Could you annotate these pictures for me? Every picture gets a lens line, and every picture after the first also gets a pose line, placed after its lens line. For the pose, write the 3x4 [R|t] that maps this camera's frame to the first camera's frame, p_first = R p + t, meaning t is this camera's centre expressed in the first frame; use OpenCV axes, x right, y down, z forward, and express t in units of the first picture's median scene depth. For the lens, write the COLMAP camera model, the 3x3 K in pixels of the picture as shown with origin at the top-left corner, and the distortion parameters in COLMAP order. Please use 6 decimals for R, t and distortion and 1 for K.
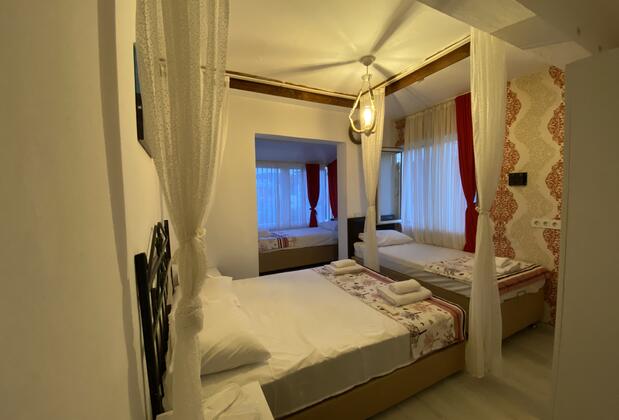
lens RADIAL K [[247.4, 0, 309.5], [0, 247.4, 210.0], [0, 0, 1]] dist [0.000470, -0.000068]
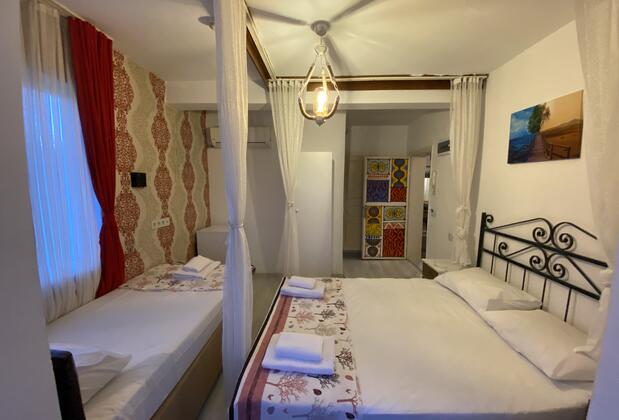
lens RADIAL K [[247.4, 0, 309.5], [0, 247.4, 210.0], [0, 0, 1]] dist [0.000470, -0.000068]
pose [[-0.874841, -0.035051, 0.483140, -0.119284], [0.046861, 0.986577, 0.156427, -0.136447], [-0.482138, 0.159489, -0.861456, 1.575956]]
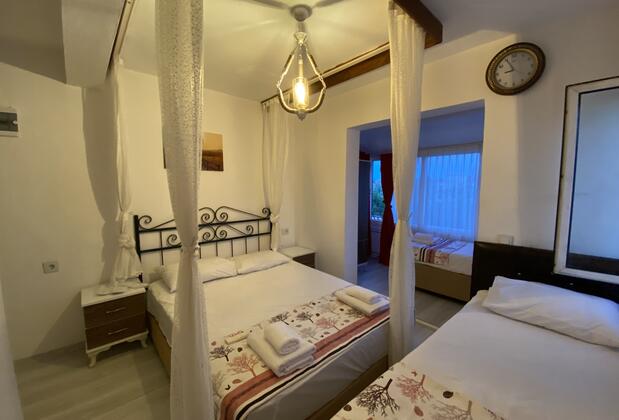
lens RADIAL K [[252.8, 0, 309.5], [0, 252.8, 210.0], [0, 0, 1]] dist [-0.000455, -0.000106]
pose [[0.269721, 0.110050, -0.956629, 0.883339], [-0.065841, 0.993231, 0.095697, -0.095435], [0.960685, 0.037174, 0.275141, 0.742868]]
